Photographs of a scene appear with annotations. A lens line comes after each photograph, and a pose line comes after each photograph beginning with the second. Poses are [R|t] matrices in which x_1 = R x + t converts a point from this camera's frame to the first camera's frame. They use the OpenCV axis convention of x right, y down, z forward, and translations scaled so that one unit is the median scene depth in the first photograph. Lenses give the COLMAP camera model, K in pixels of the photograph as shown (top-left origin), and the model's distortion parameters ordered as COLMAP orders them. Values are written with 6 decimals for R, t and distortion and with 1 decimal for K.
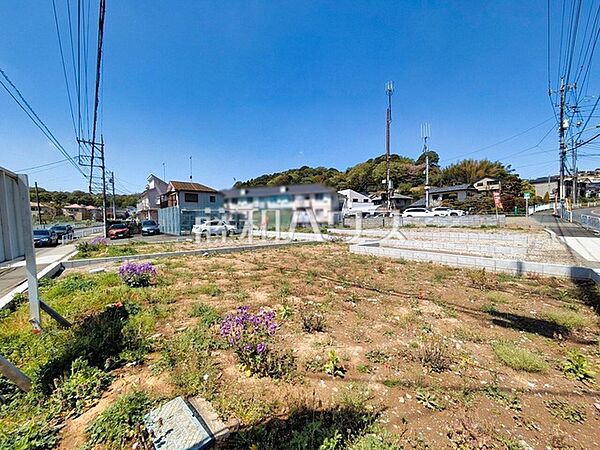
lens RADIAL K [[238.0, 0, 300.0], [0, 238.0, 224.5], [0, 0, 1]] dist [-0.001577, 0.001973]
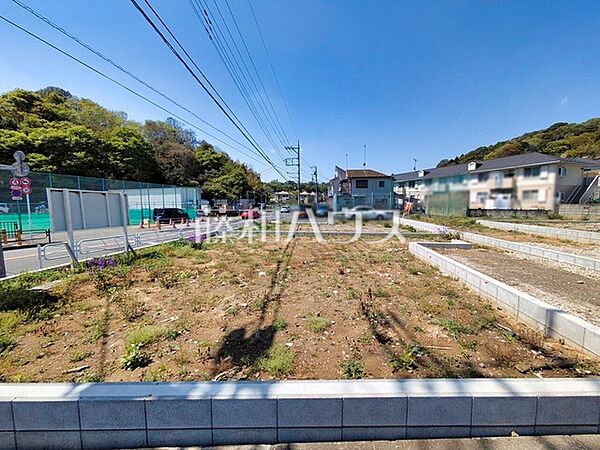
lens RADIAL K [[238.0, 0, 300.2], [0, 238.0, 224.5], [0, 0, 1]] dist [-0.001577, 0.001973]
pose [[0.693488, 0.068623, -0.717193, 0.119978], [-0.018409, 0.996816, 0.077578, -0.006614], [0.720233, -0.040597, 0.692543, 0.038935]]
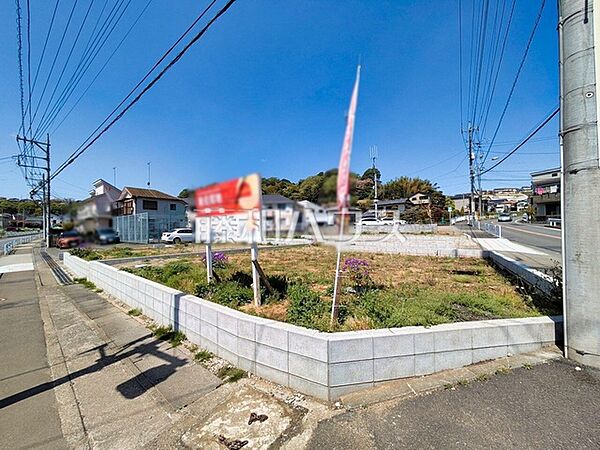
lens RADIAL K [[238.0, 0, 300.2], [0, 238.0, 223.8], [0, 0, 1]] dist [-0.001577, 0.001973]
pose [[0.979170, 0.004763, 0.202985, -0.053085], [0.004398, 0.998993, -0.044654, 0.006588], [-0.202993, 0.044617, 0.978163, -0.046333]]
